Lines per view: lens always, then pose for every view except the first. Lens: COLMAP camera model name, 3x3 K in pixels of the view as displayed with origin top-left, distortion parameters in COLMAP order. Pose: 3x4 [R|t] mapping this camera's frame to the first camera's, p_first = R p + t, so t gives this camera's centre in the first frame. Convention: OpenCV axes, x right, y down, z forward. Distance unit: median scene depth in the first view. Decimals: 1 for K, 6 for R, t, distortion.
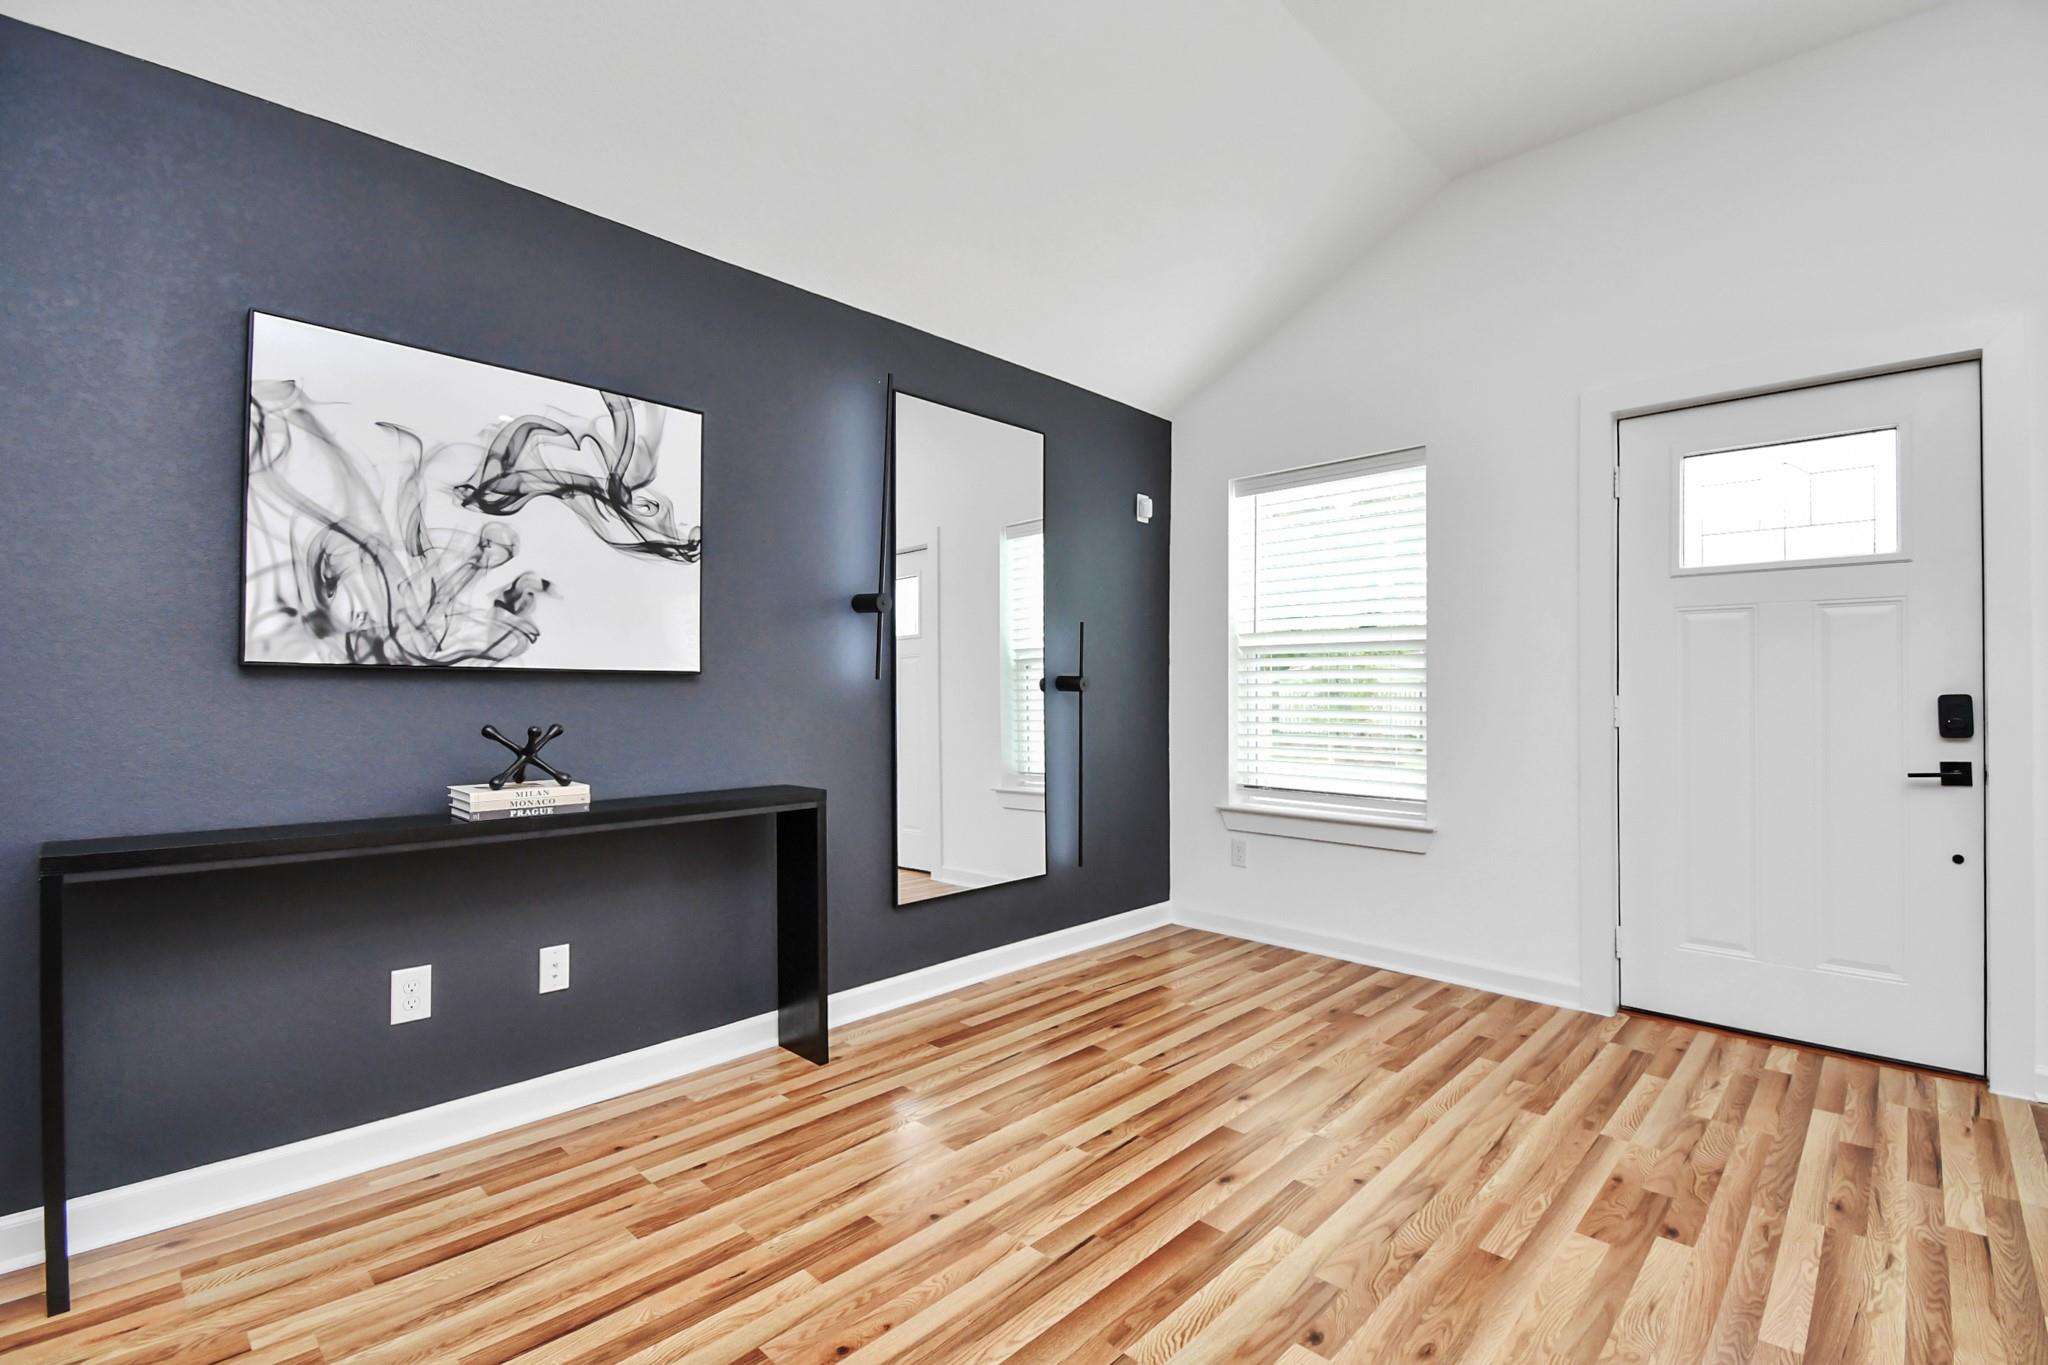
lens RADIAL K [[919.8, 0, 1053.8], [0, 919.8, 682.8], [0, 0, 1]] dist [-0.000332, -0.000540]
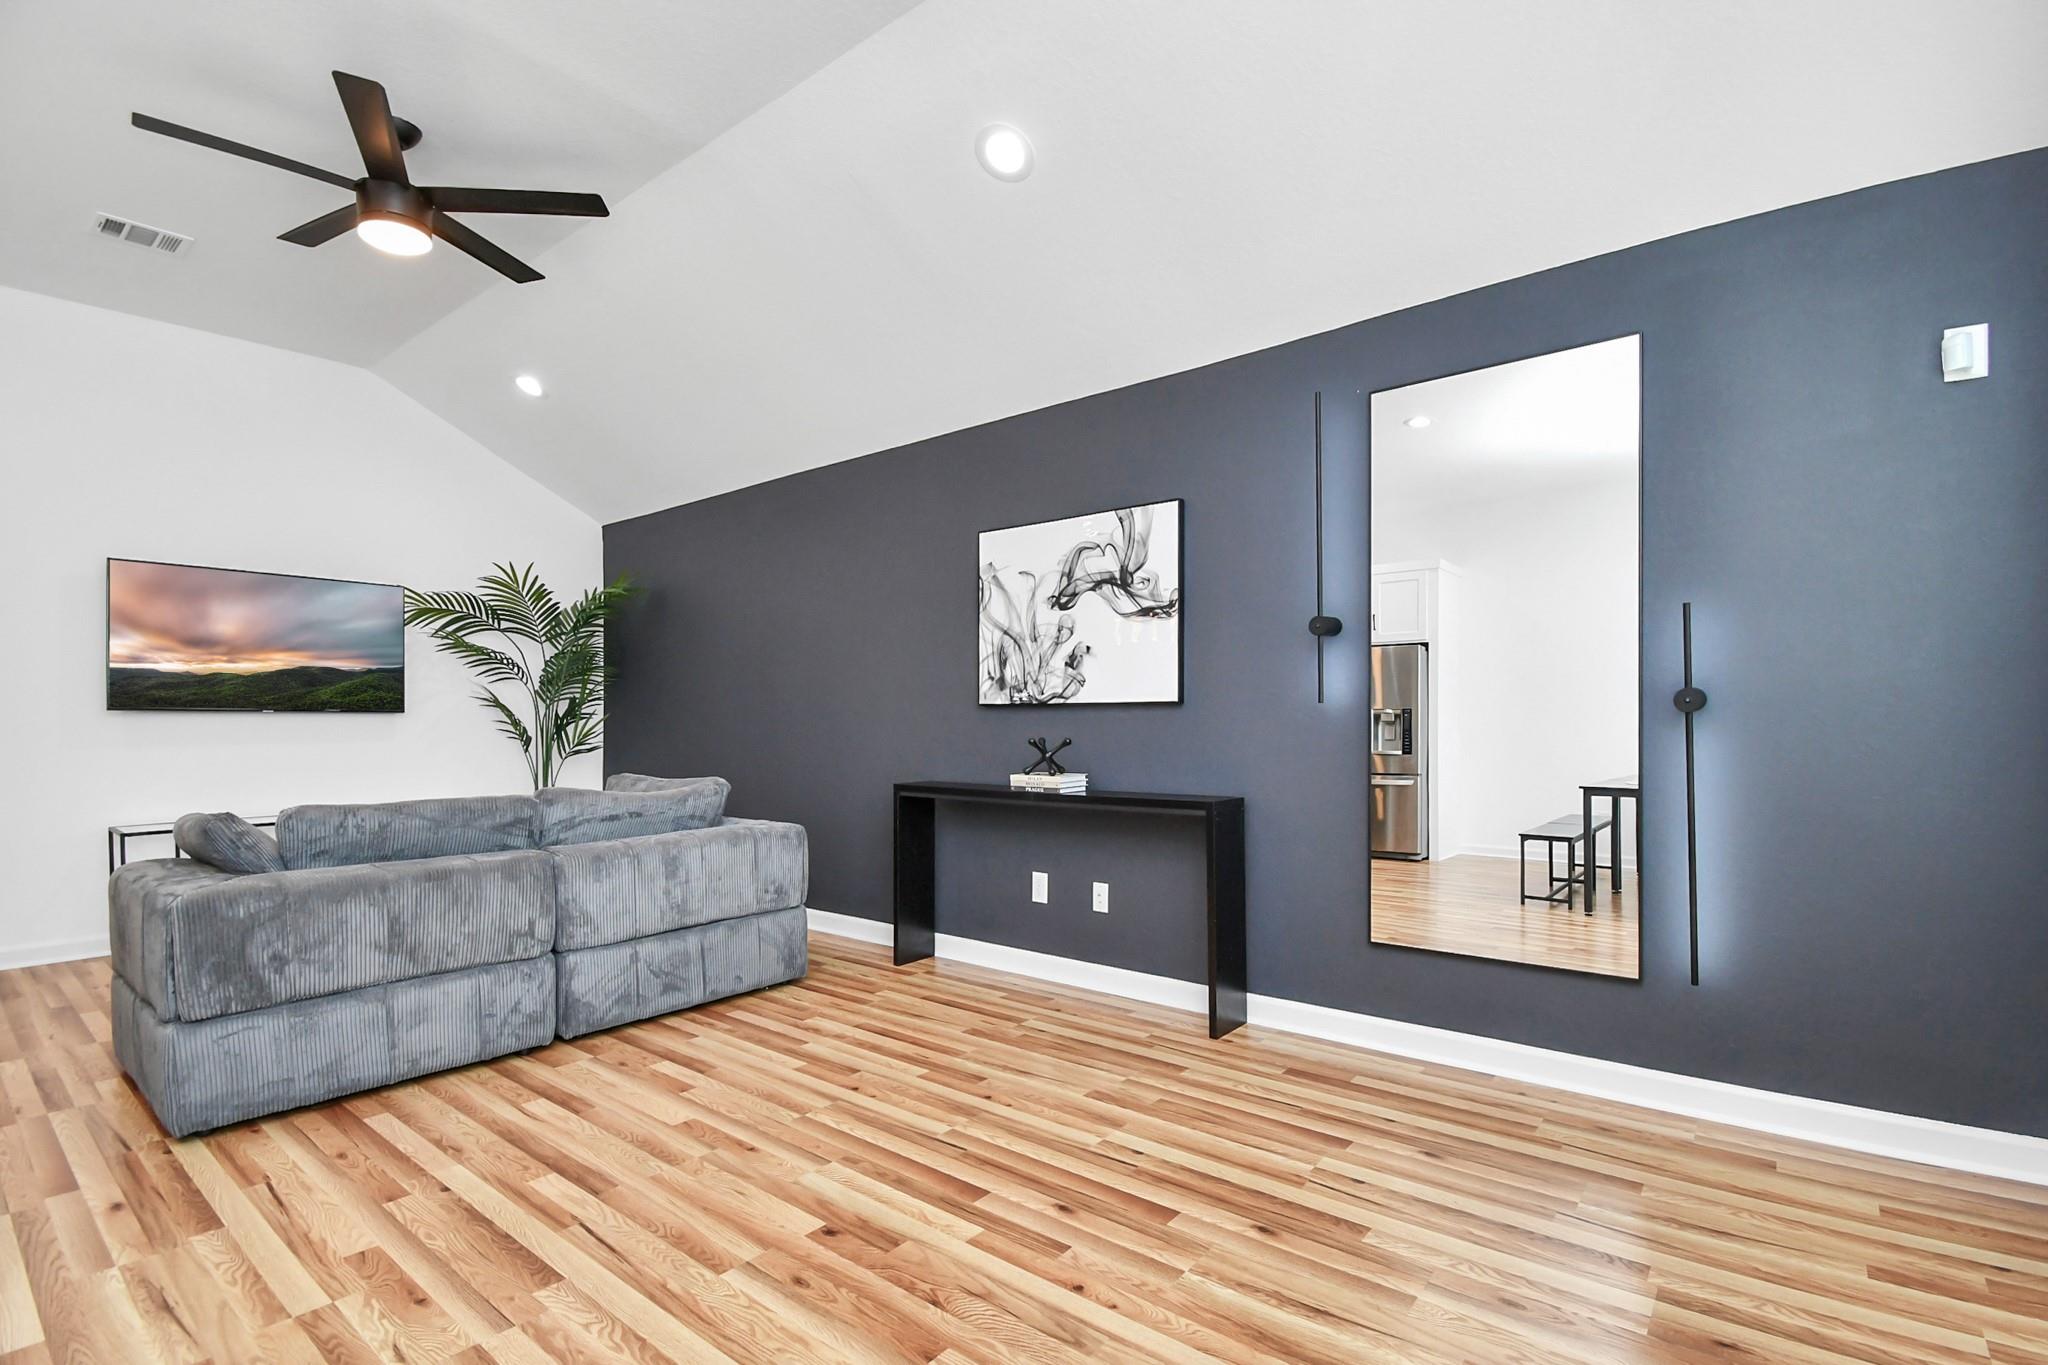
lens RADIAL K [[951.2, 0, 1018.3], [0, 951.2, 723.0], [0, 0, 1]] dist [0.000877, -0.000309]
pose [[0.065479, 0.002933, -0.997850, 1.003884], [0.017367, 0.999841, 0.004079, 0.009891], [0.997703, -0.017596, 0.065418, 0.743345]]
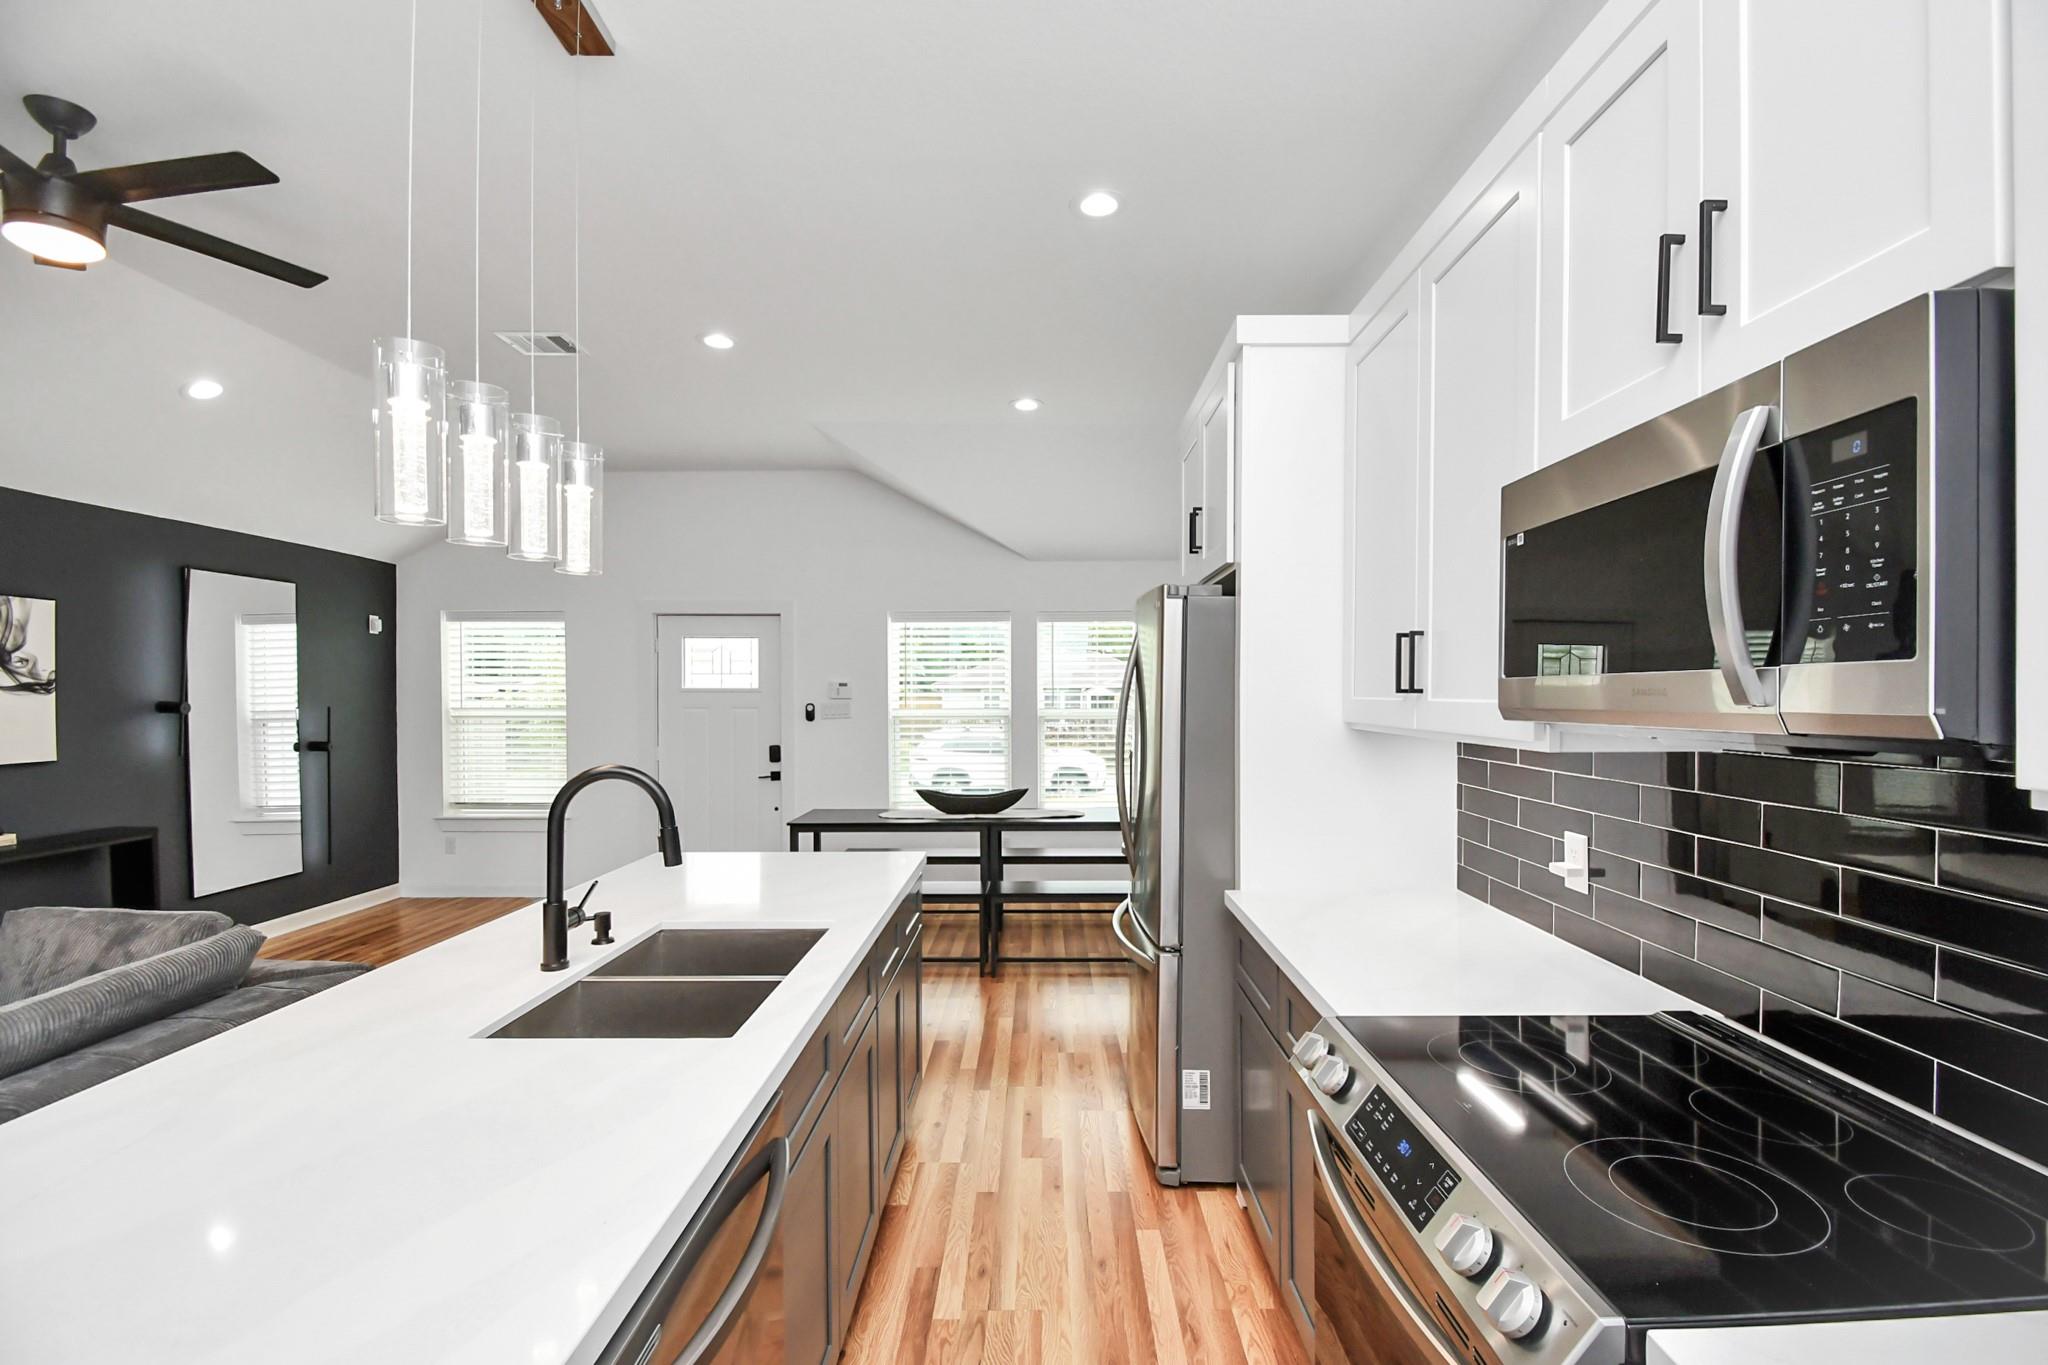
lens RADIAL K [[903.6, 0, 1027.2], [0, 903.6, 707.1], [0, 0, 1]] dist [0.000200, -0.014063]
pose [[0.737914, -0.012375, 0.674782, -0.190265], [-0.003182, 0.999757, 0.021814, -0.157117], [-0.674888, -0.018244, 0.737695, -1.394651]]
